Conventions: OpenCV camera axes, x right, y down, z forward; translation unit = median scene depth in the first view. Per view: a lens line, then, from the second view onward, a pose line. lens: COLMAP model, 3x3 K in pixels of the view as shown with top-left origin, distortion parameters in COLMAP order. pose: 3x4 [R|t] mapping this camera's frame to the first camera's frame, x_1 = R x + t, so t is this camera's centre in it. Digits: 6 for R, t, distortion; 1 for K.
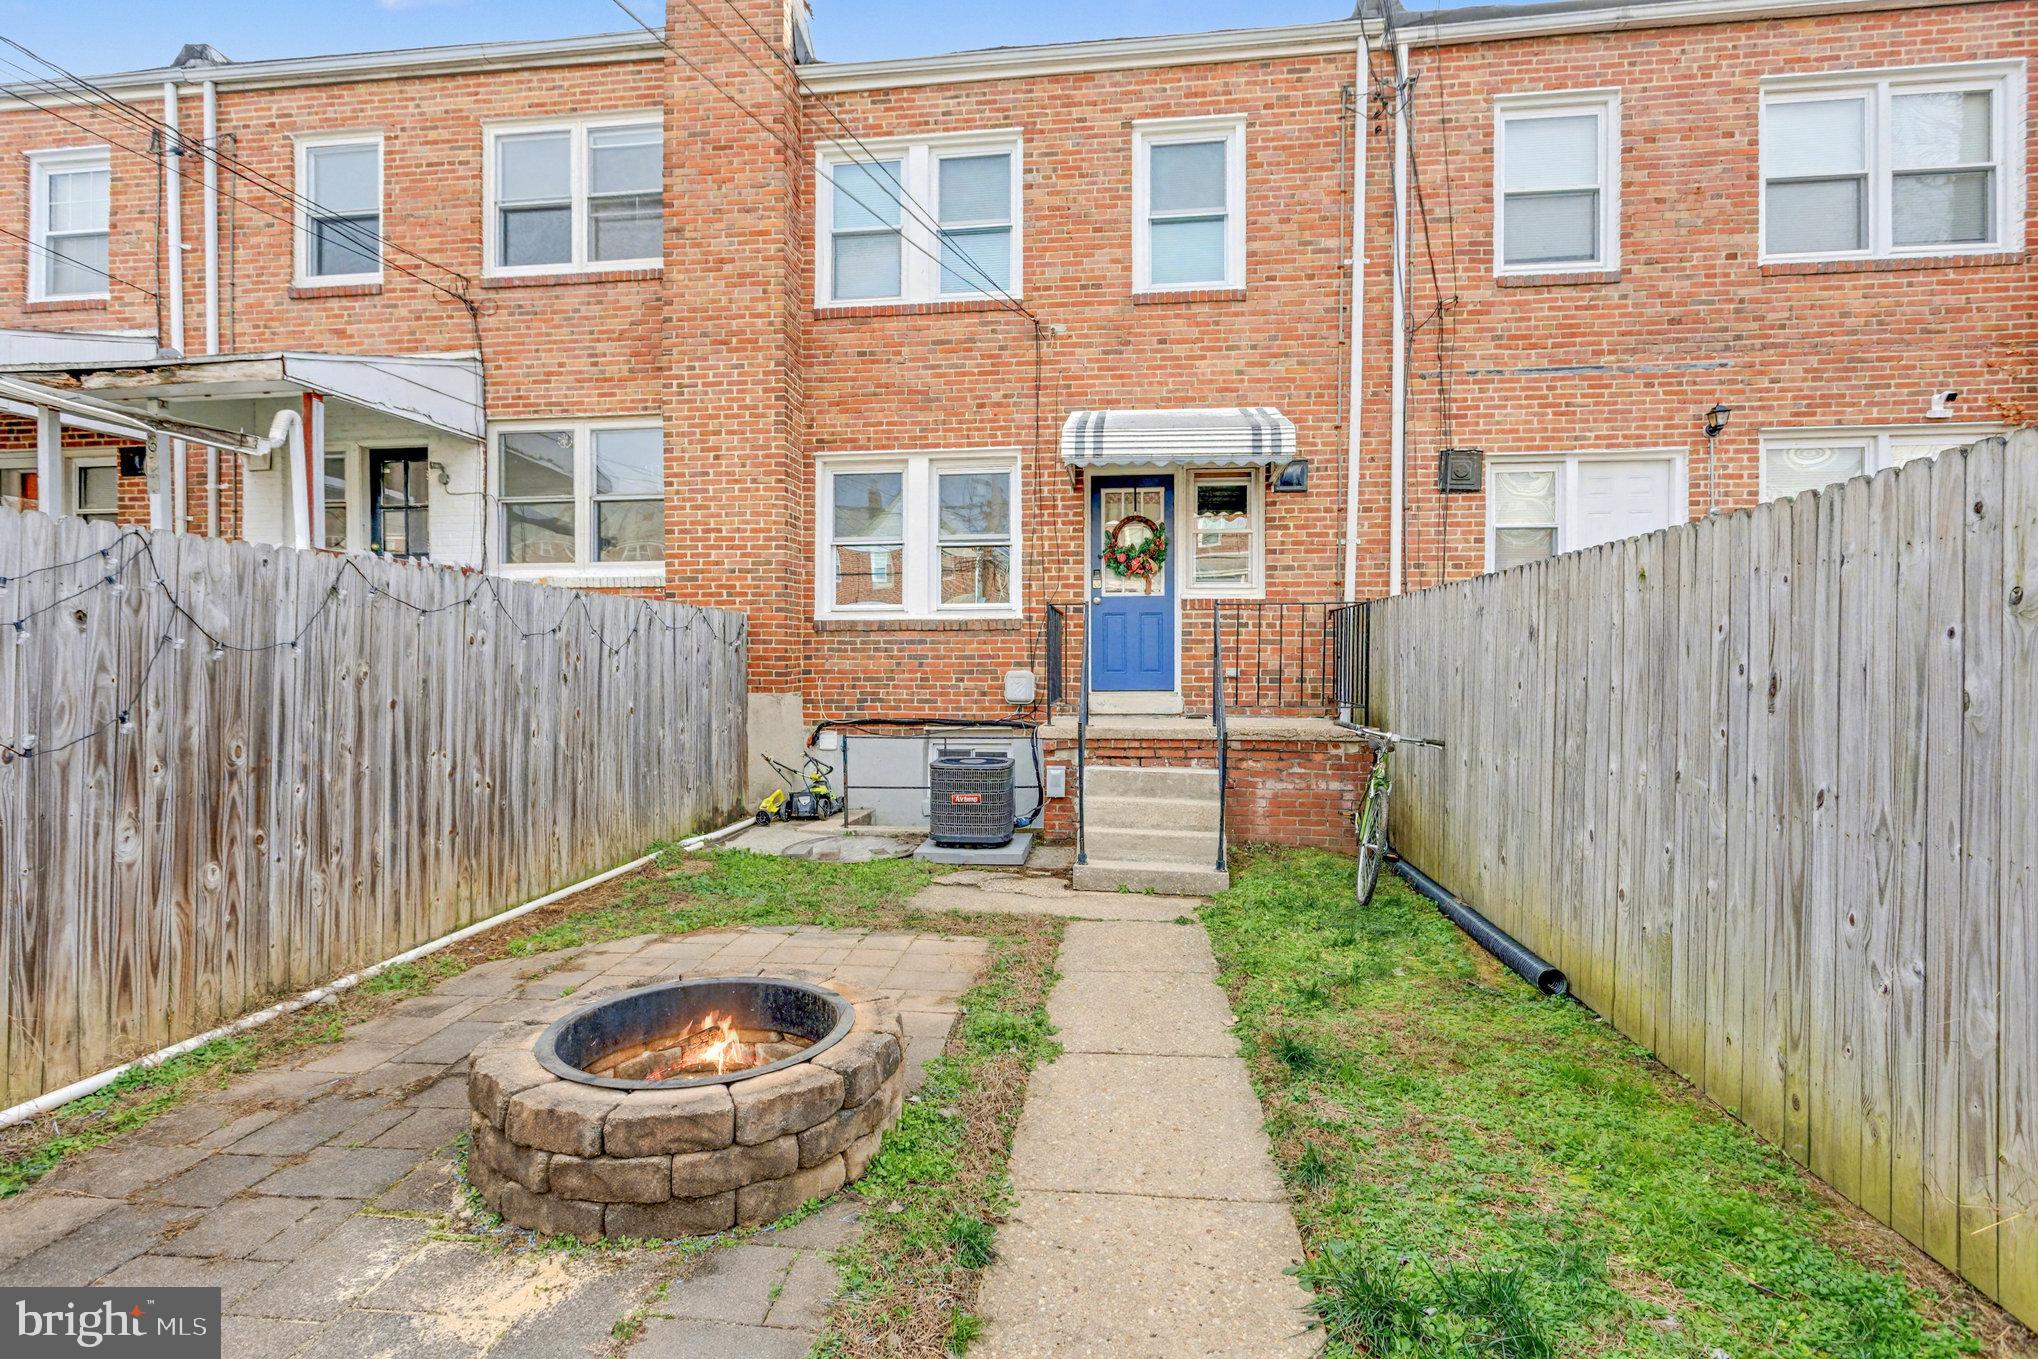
lens RADIAL K [[999.0, 0, 1019.0], [0, 999.0, 679.5], [0, 0, 1]] dist [0.000825, -0.000071]
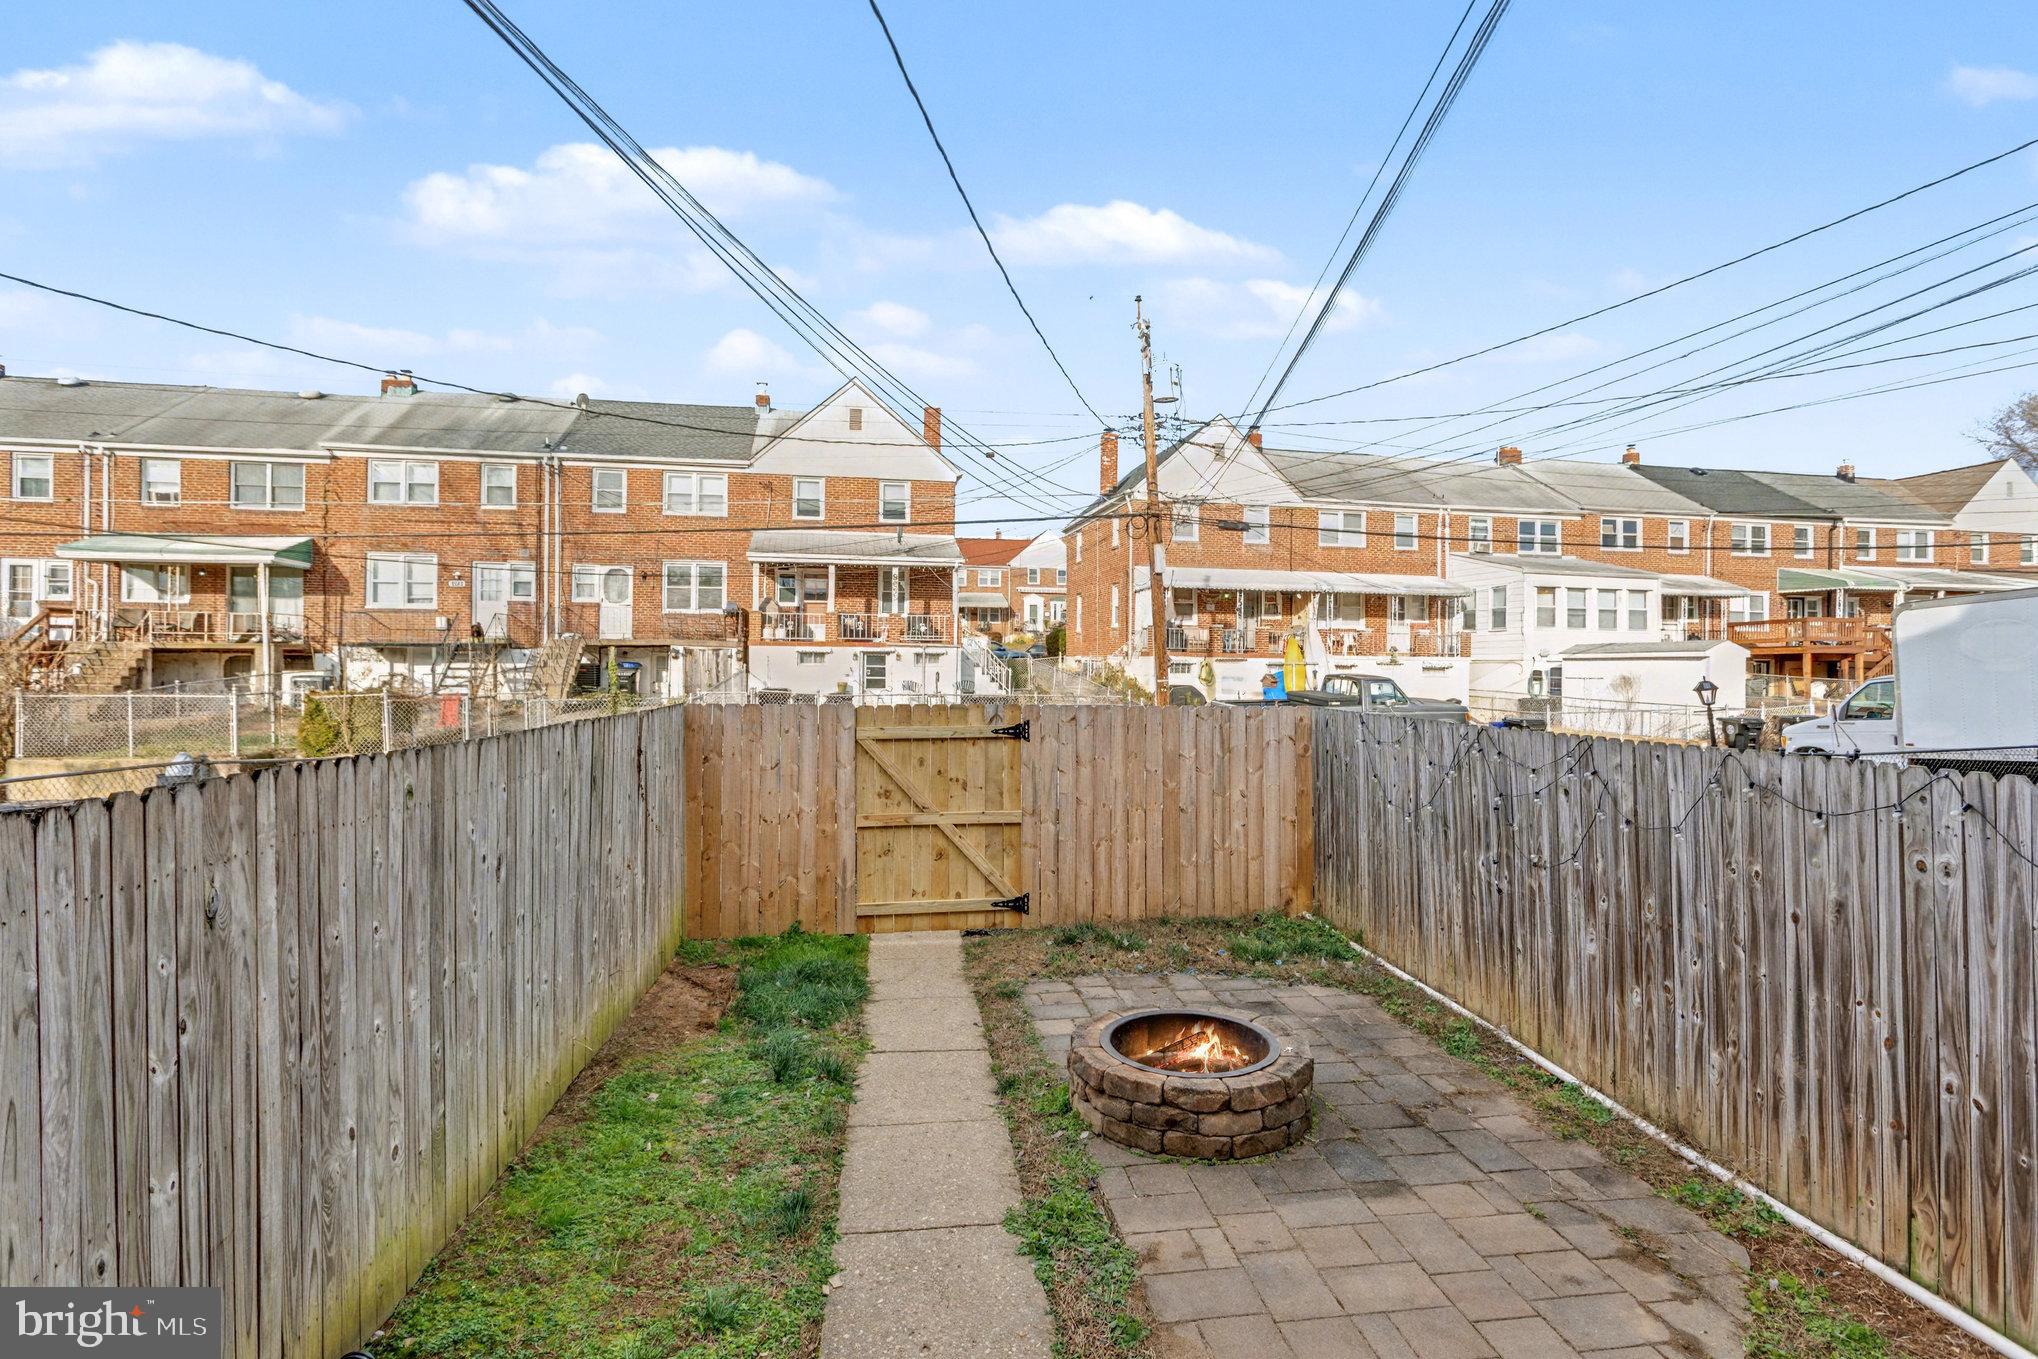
lens RADIAL K [[944.7, 0, 1019.0], [0, 944.7, 679.5], [0, 0, 1]] dist [-0.000571, -0.000033]
pose [[-0.974889, -0.004315, -0.222651, 0.237383], [-0.007679, 0.999869, 0.014246, -0.210197], [0.222561, 0.015598, -0.974794, 1.840668]]
